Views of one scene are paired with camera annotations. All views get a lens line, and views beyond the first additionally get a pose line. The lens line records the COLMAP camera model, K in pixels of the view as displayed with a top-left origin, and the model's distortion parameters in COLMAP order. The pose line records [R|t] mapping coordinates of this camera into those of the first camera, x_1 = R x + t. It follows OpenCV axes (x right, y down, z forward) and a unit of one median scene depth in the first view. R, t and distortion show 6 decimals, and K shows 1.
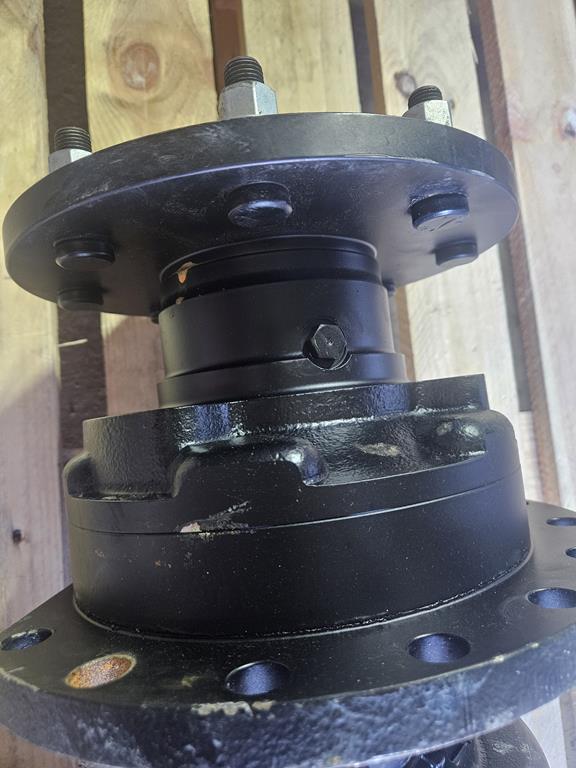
lens RADIAL K [[572.1, 0, 289.1], [0, 572.1, 410.4], [0, 0, 1]] dist [0.025420, -0.042783]
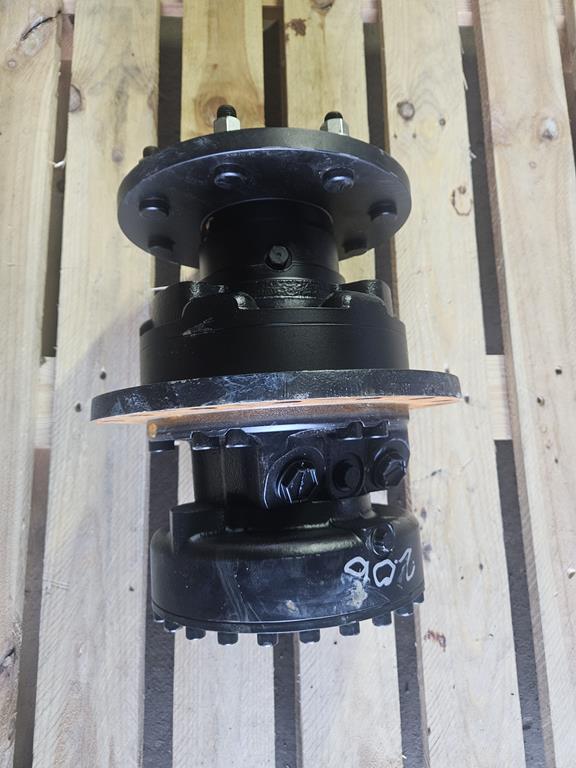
lens RADIAL K [[563.9, 0, 276.8], [0, 563.9, 407.7], [0, 0, 1]] dist [0.035579, -0.041636]
pose [[0.973435, 0.040253, -0.225396, 0.242844], [-0.051805, 0.997617, -0.045572, 0.219696], [0.223025, 0.056038, 0.973201, -0.350583]]
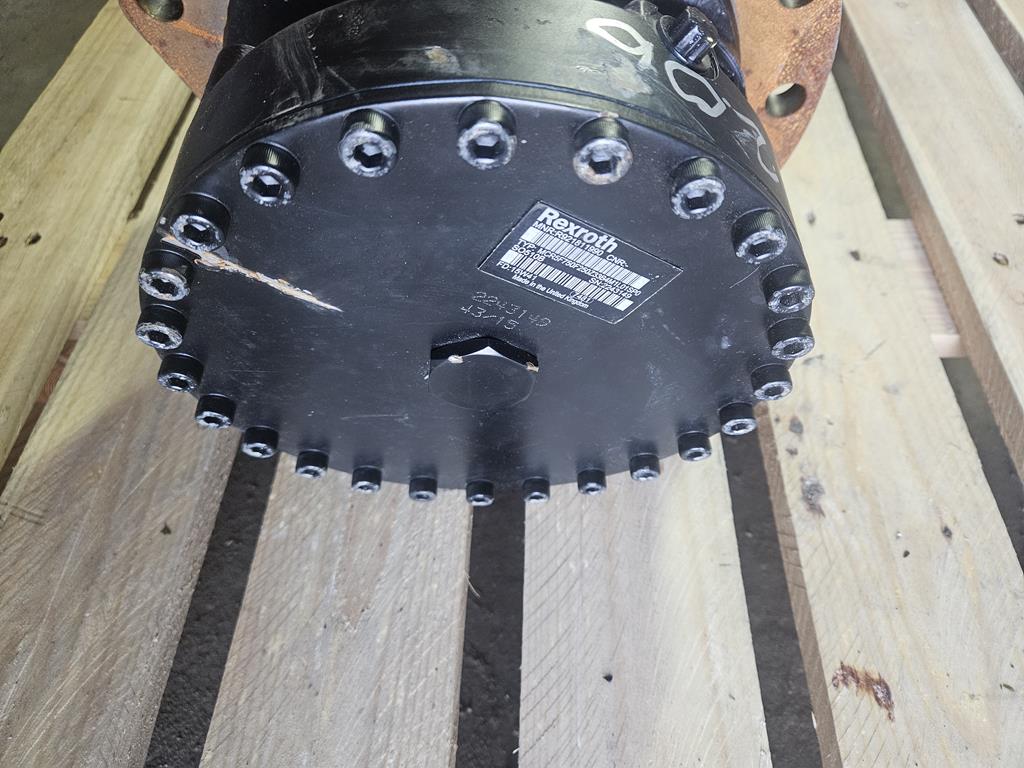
lens RADIAL K [[762.7, 0, 483.0], [0, 762.7, 381.5], [0, 0, 1]] dist [0.025420, -0.042783]
pose [[0.945157, -0.048770, -0.322955, 0.236989], [-0.117515, 0.871794, -0.475569, 0.759195], [0.304744, 0.487439, 0.818251, 0.172900]]
